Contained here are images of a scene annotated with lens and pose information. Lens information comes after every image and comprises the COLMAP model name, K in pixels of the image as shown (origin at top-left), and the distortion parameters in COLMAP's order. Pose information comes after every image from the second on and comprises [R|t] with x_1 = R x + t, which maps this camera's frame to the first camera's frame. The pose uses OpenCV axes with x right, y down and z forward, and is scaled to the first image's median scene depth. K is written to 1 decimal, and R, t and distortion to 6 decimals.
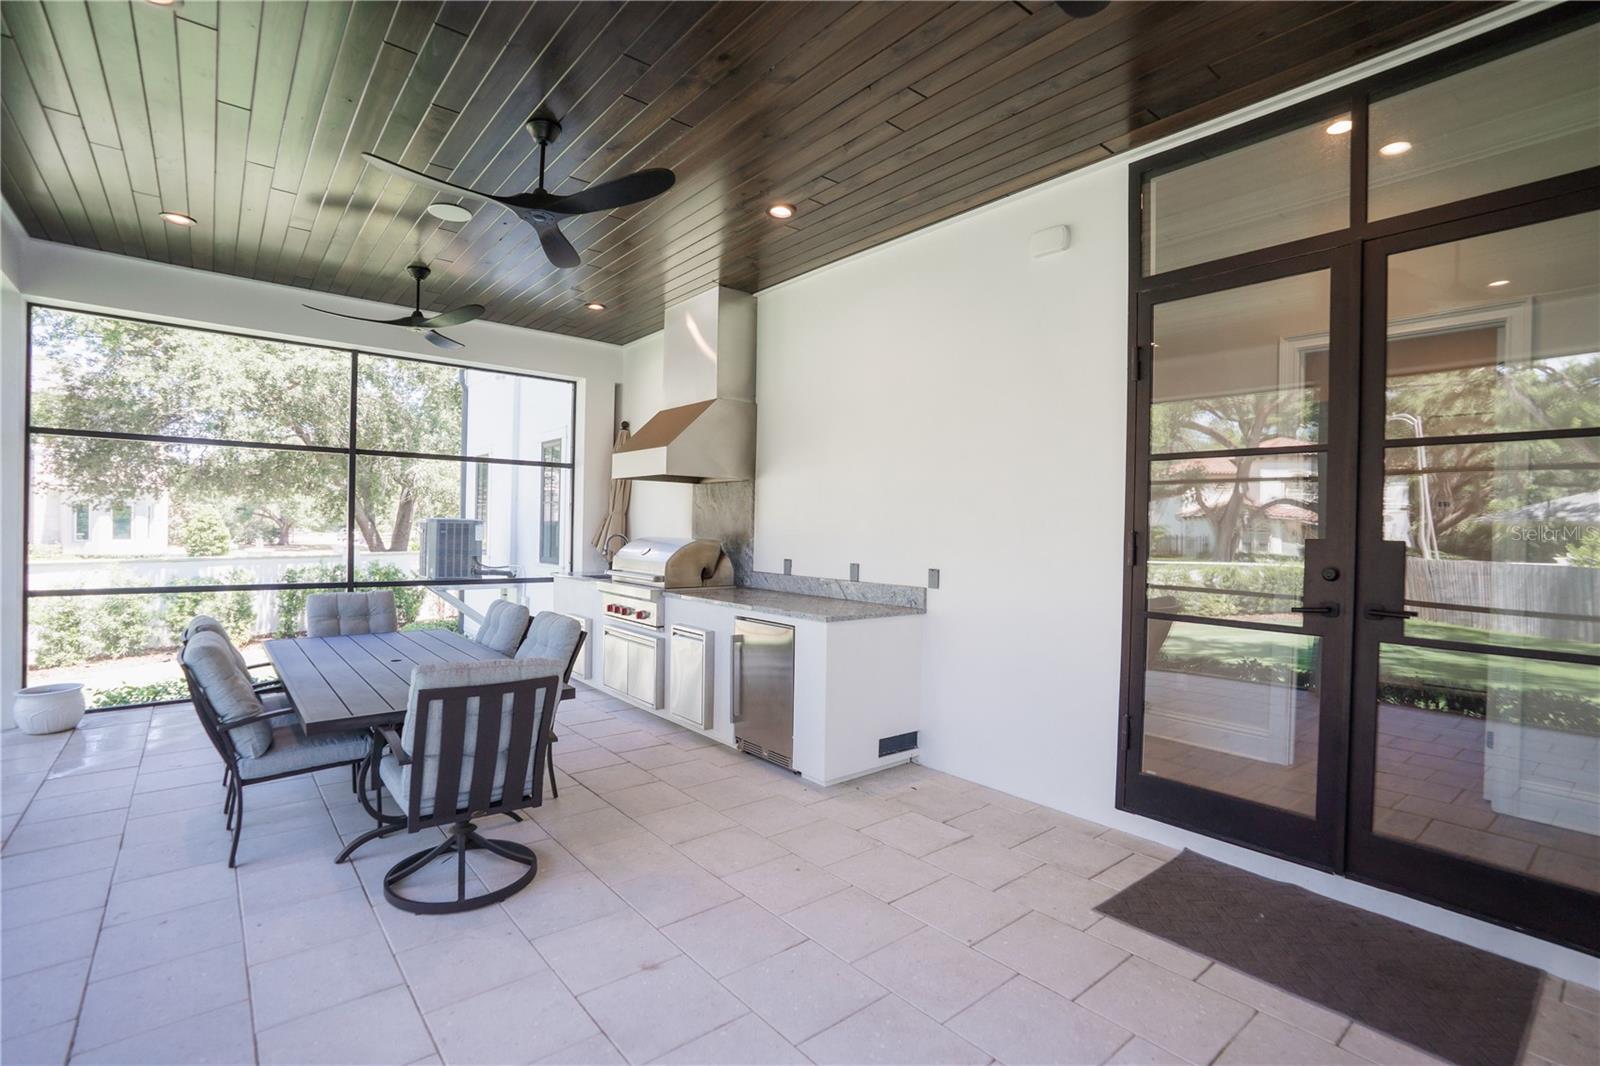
lens RADIAL K [[756.8, 0, 800.0], [0, 756.8, 533.0], [0, 0, 1]] dist [-0.065371, 0.032621]
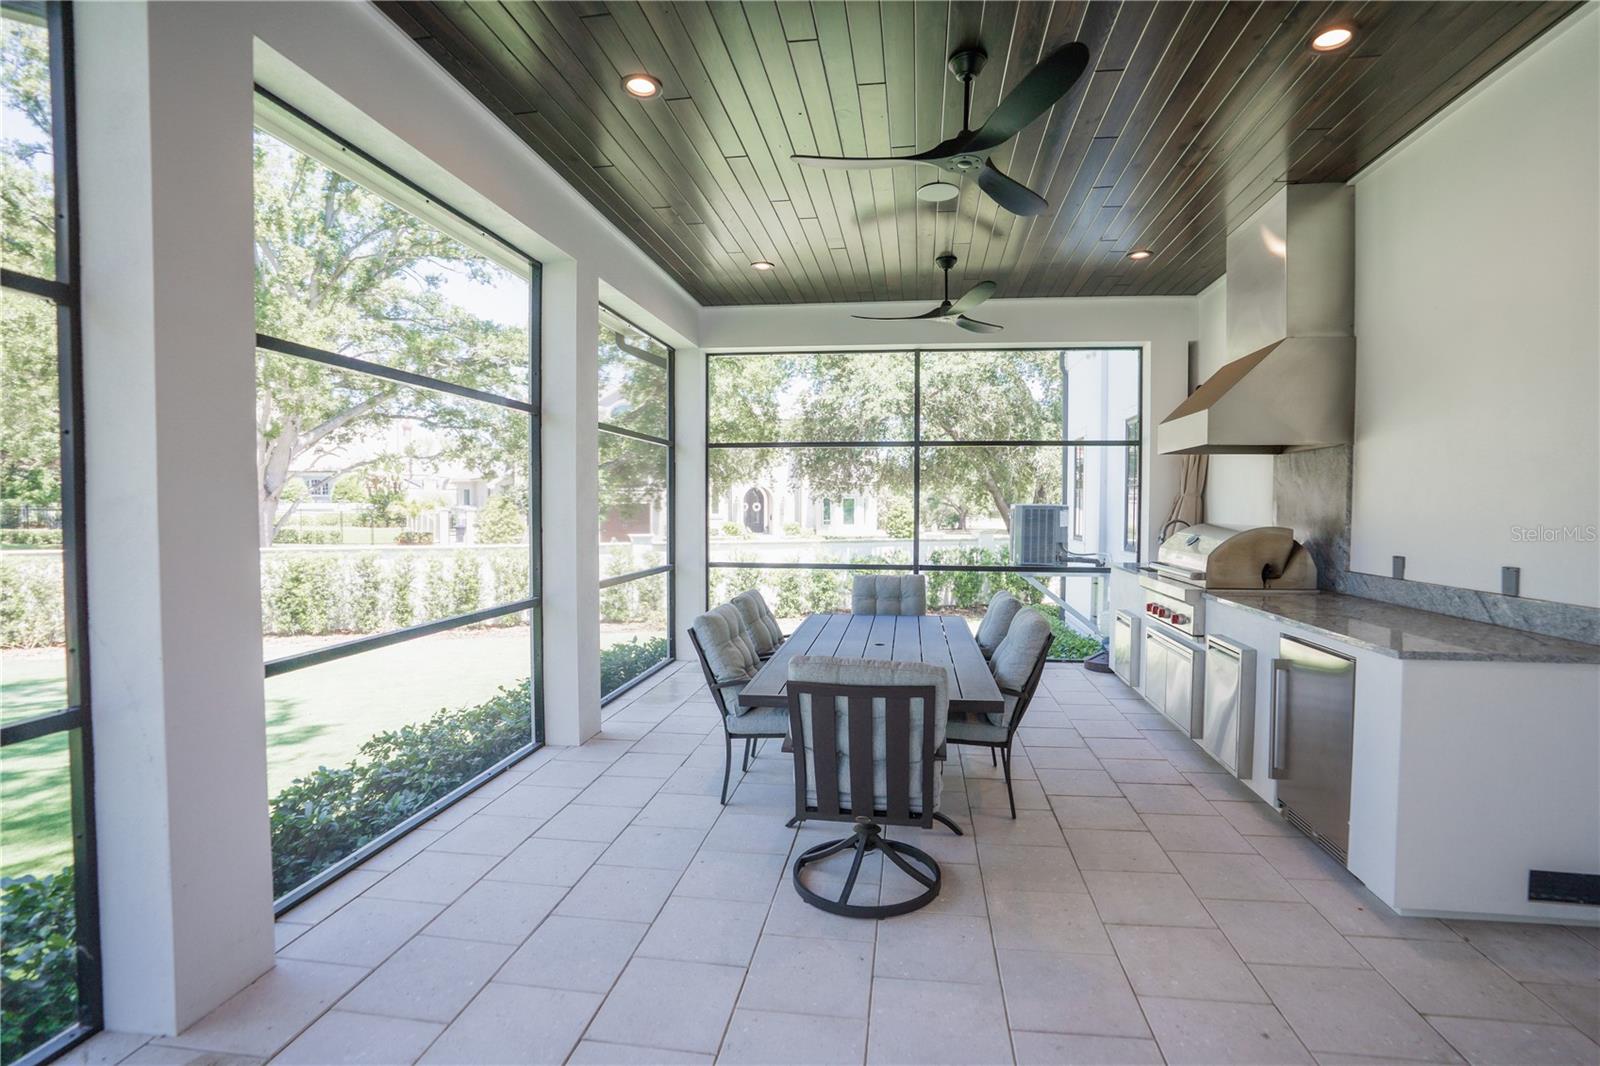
lens RADIAL K [[756.8, 0, 800.0], [0, 756.8, 533.0], [0, 0, 1]] dist [-0.065371, 0.032621]
pose [[0.676562, 0.009223, -0.736328, 0.107249], [0.005435, 0.999832, 0.017518, -0.000921], [0.736365, -0.015854, 0.676398, 0.155304]]
